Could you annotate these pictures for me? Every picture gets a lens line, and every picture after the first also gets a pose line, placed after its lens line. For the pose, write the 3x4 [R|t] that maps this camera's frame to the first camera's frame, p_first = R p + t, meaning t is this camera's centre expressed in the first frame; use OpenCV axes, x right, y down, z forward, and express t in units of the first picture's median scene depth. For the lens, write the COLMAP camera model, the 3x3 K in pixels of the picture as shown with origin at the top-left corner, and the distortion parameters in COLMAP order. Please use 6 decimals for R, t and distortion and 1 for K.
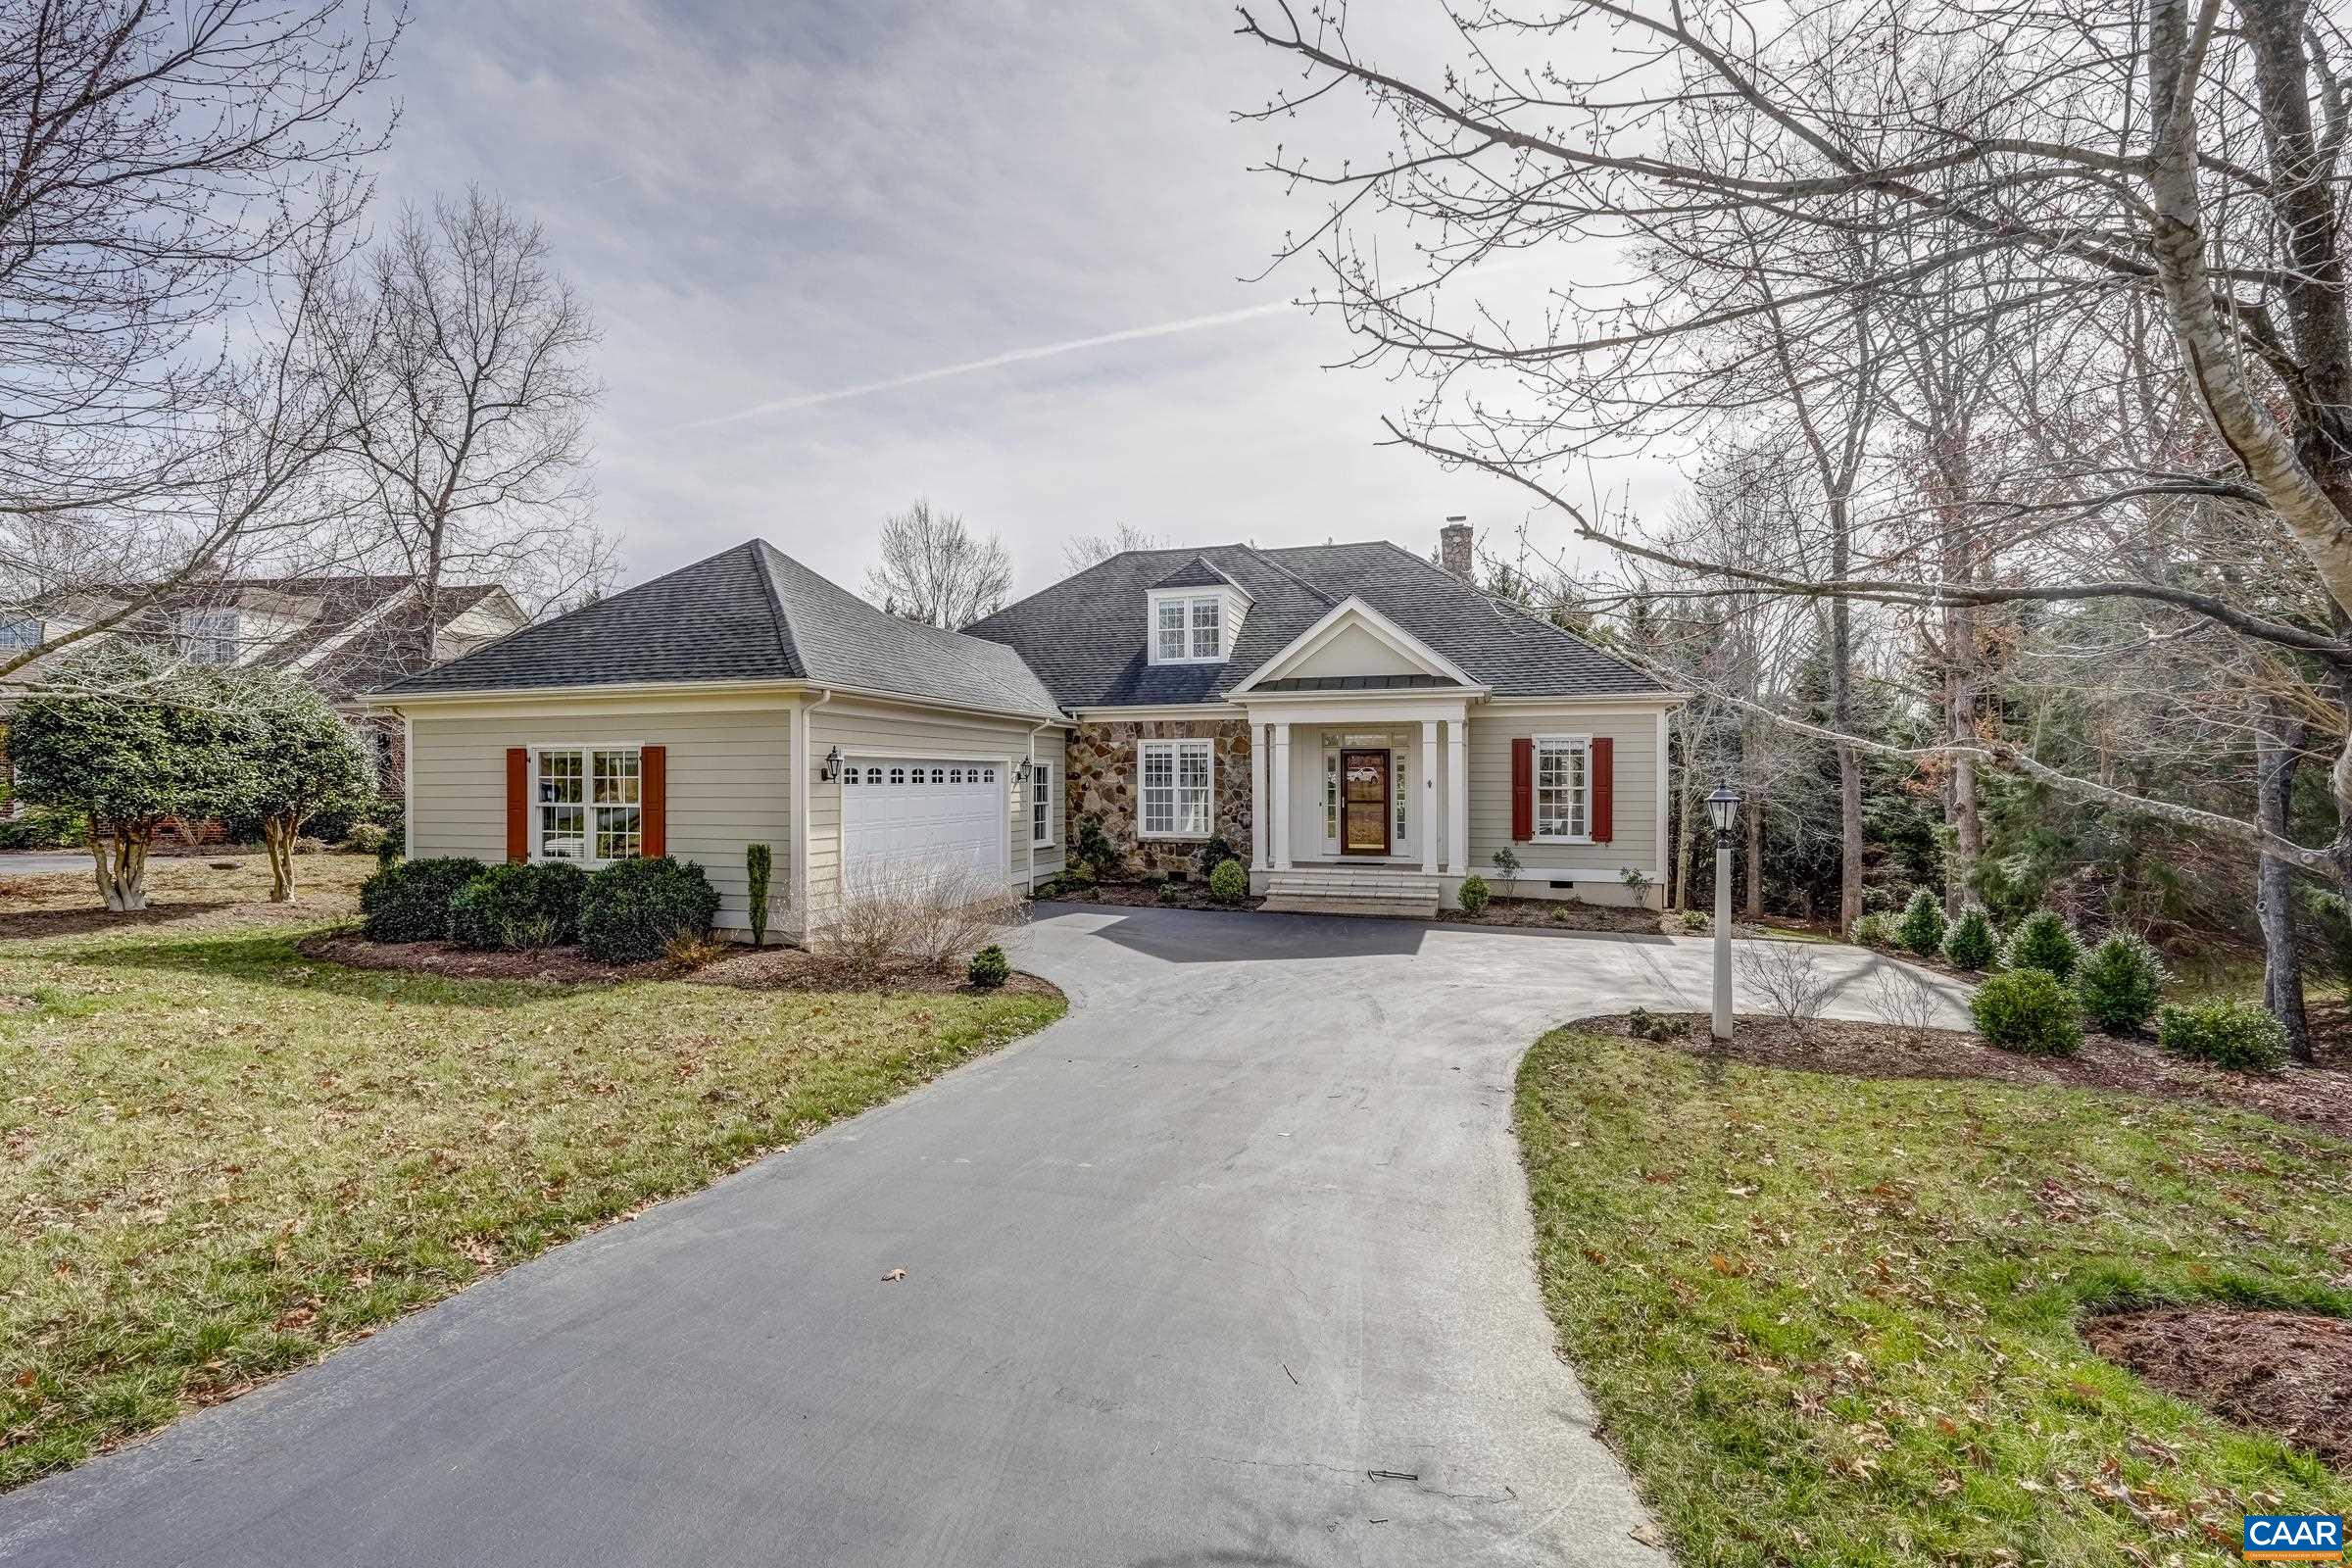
lens RADIAL K [[1043.3, 0, 1179.3], [0, 1043.3, 783.8], [0, 0, 1]] dist [-0.010592, 0.006859]
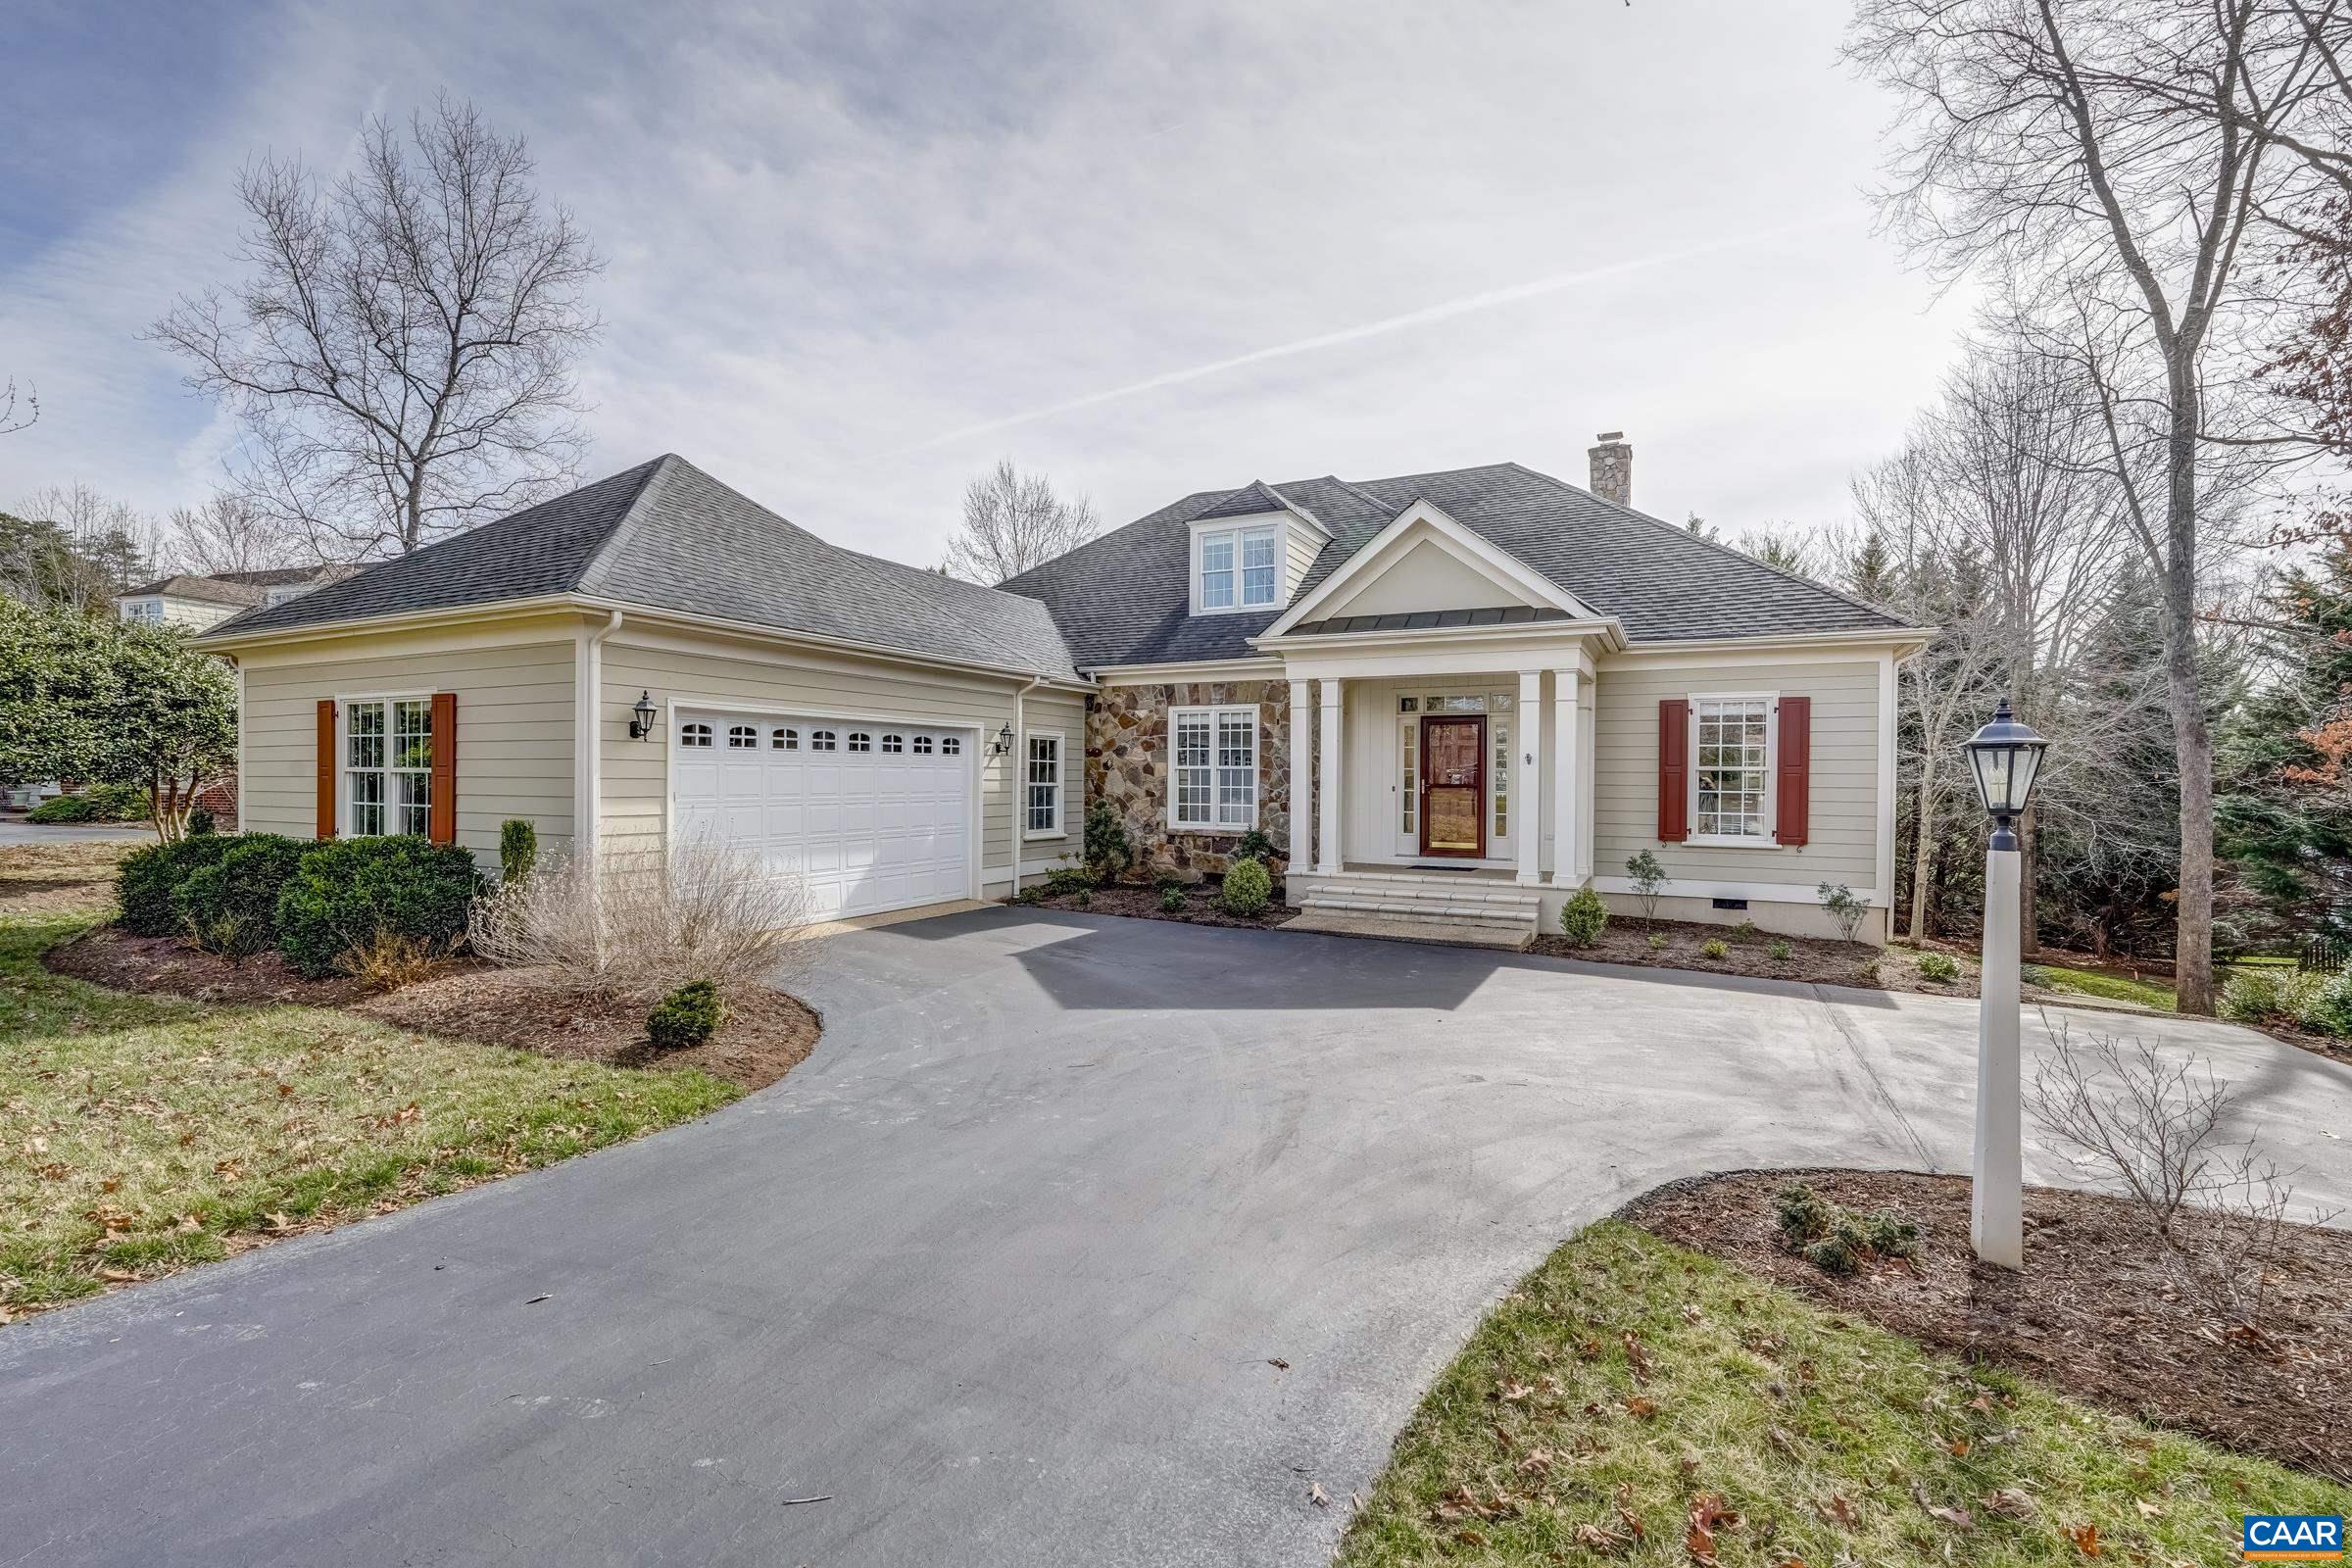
lens RADIAL K [[1043.3, 0, 1173.4], [0, 1043.3, 789.8], [0, 0, 1]] dist [-0.010592, 0.006859]
pose [[0.984412, 0.010887, -0.175542, 0.111619], [-0.009809, 0.999927, 0.007005, 0.016618], [0.175605, -0.005174, 0.984447, 0.223245]]
